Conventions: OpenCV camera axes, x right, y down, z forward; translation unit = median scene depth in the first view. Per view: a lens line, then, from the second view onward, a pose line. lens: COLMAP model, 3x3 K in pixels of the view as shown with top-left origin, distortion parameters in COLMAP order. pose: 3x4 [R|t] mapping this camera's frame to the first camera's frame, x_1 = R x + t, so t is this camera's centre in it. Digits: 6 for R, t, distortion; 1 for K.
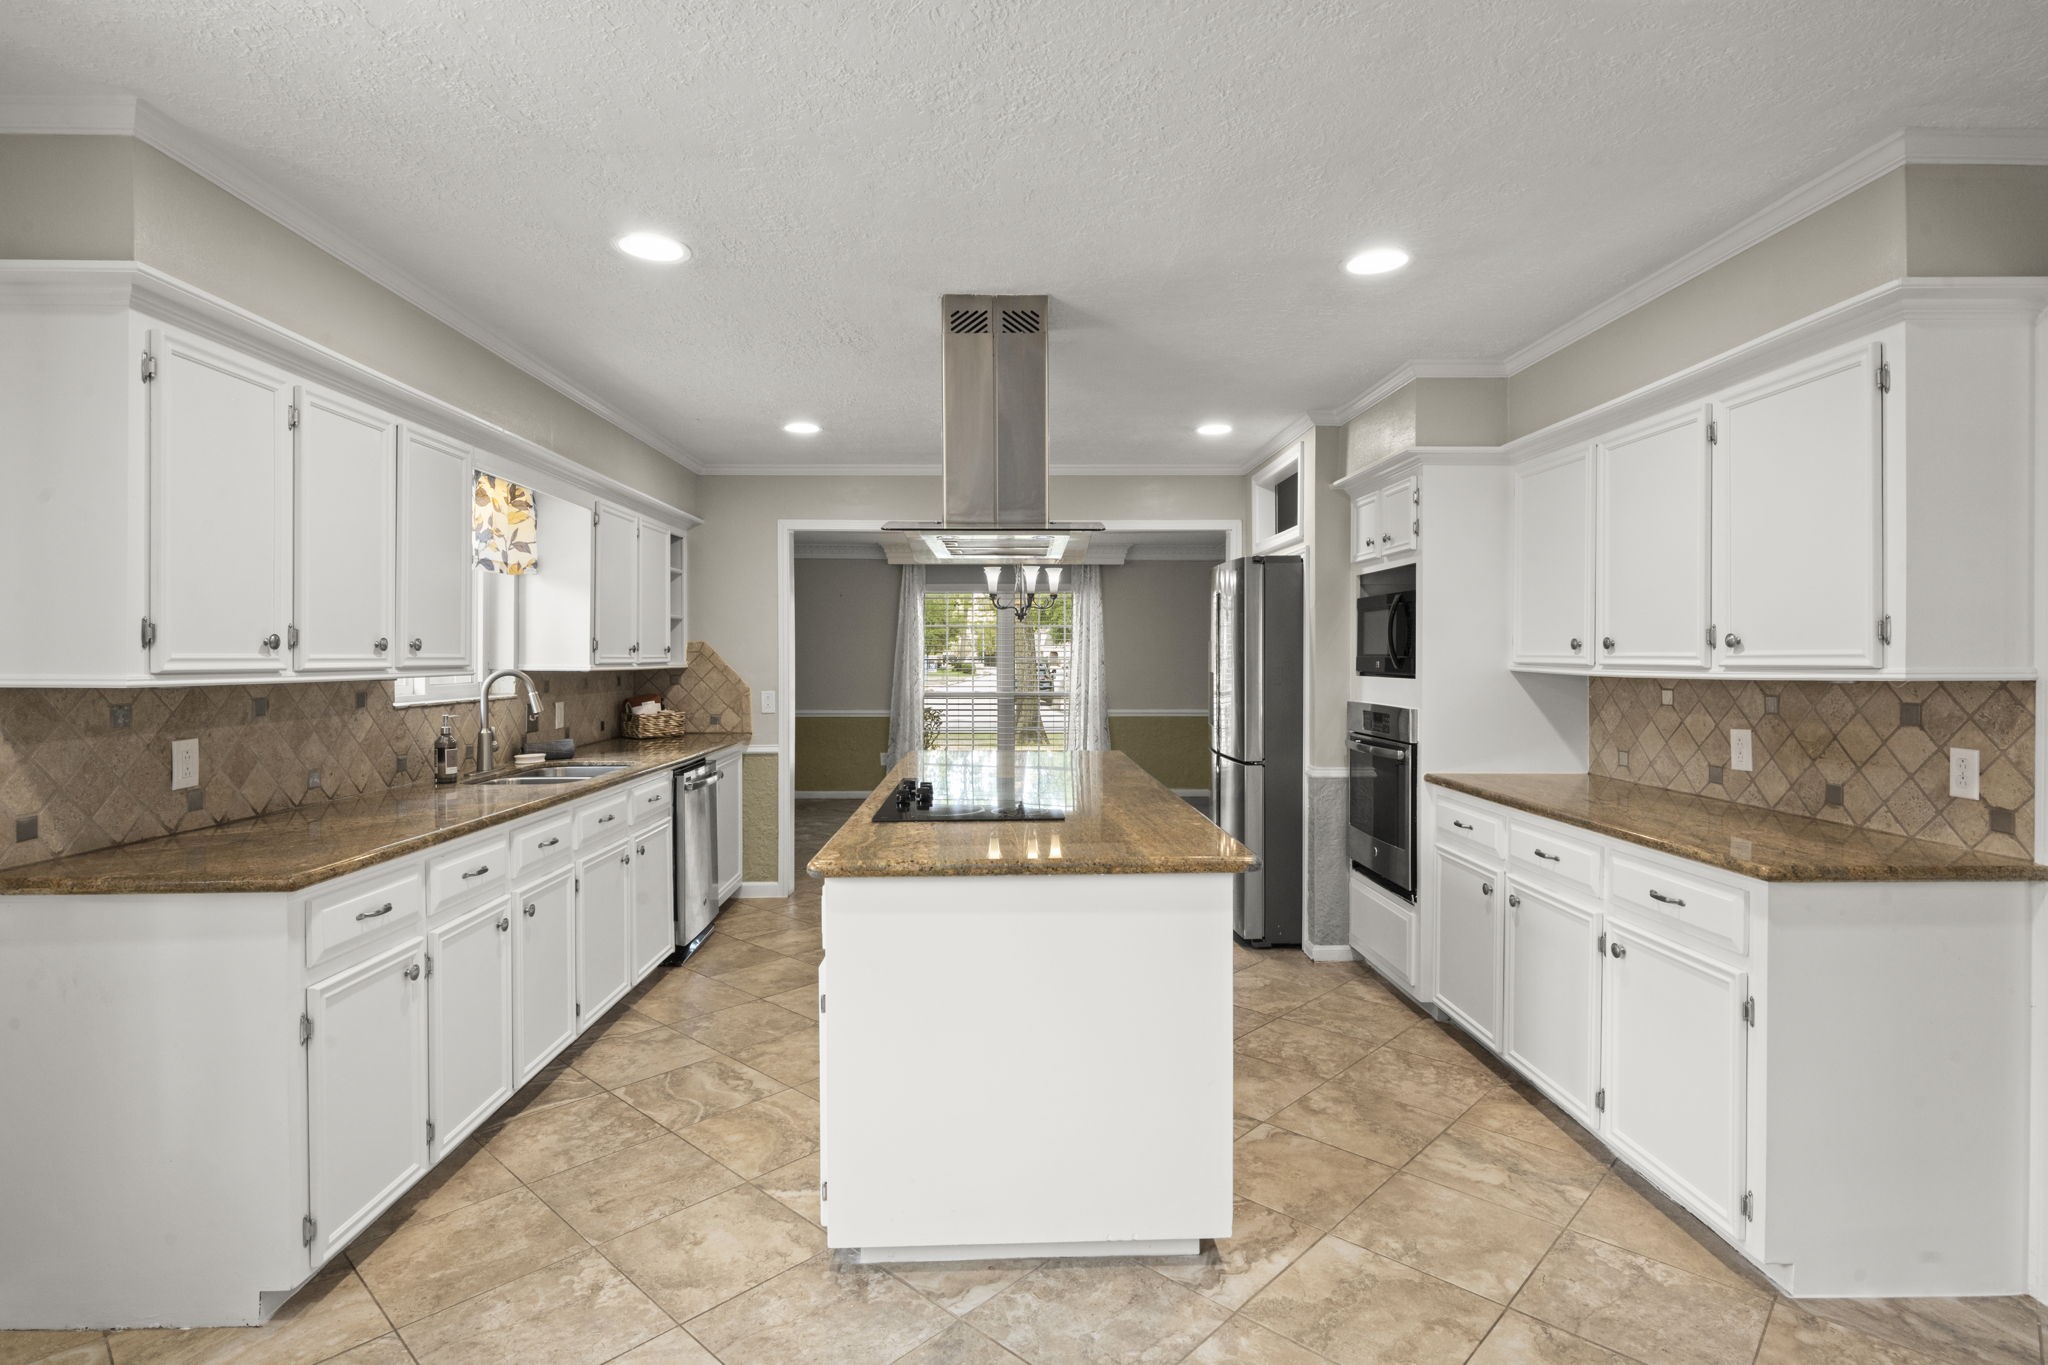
lens RADIAL K [[884.6, 0, 1025.2], [0, 884.6, 660.4], [0, 0, 1]] dist [0.000312, 0.000197]
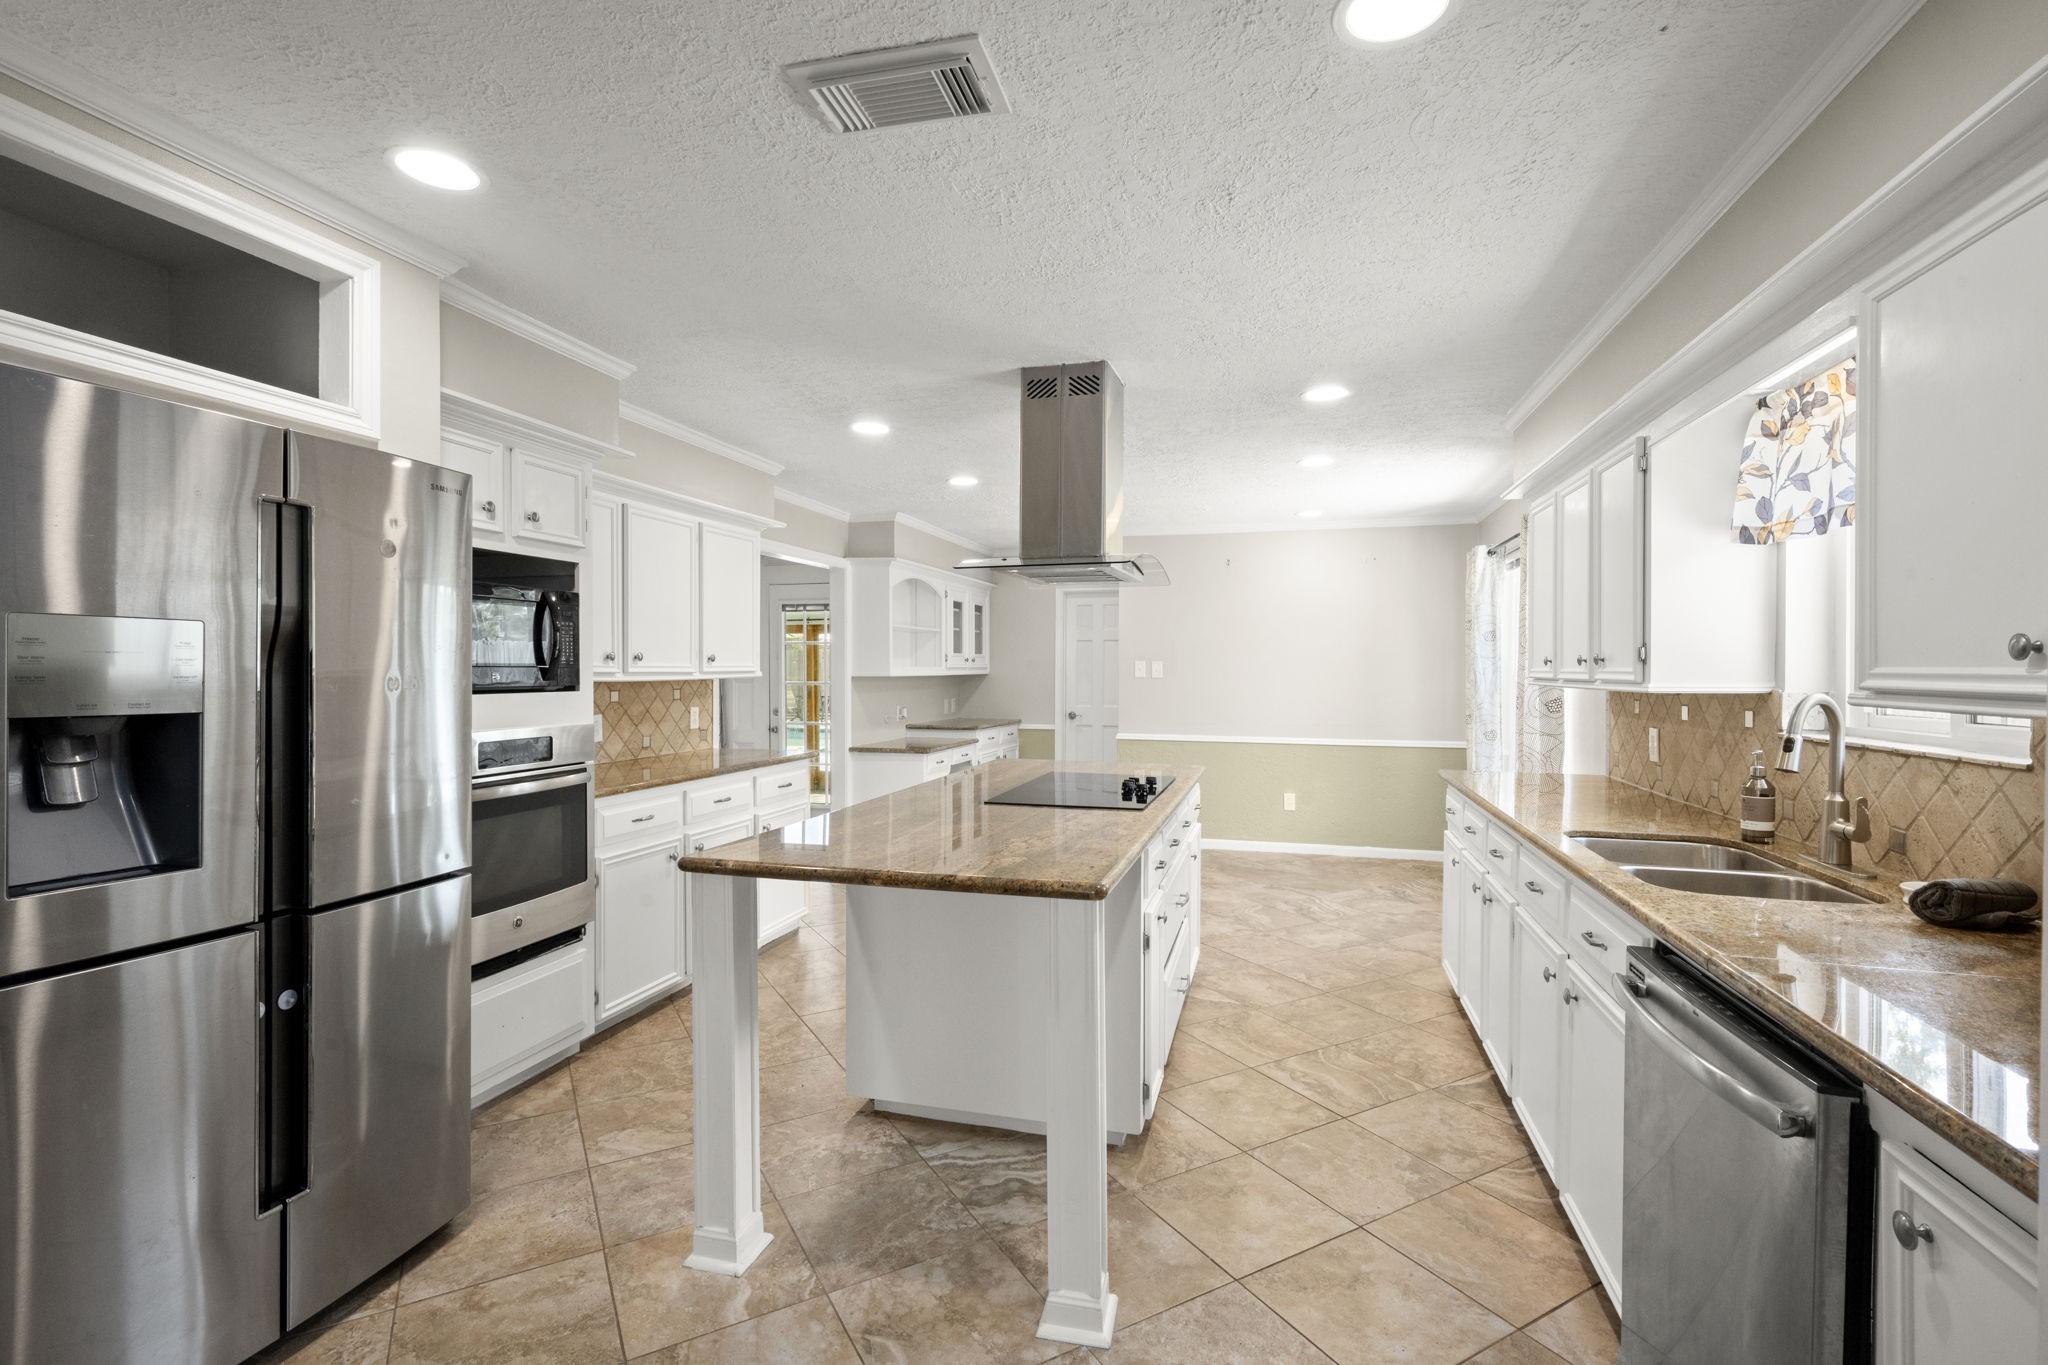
lens RADIAL K [[884.6, 0, 1025.2], [0, 884.6, 660.4], [0, 0, 1]] dist [0.000312, 0.000197]
pose [[-0.945956, 0.000068, 0.324294, -0.366862], [-0.001447, 0.999989, -0.004430, -0.008844], [-0.324291, -0.004660, -0.945946, 2.189309]]
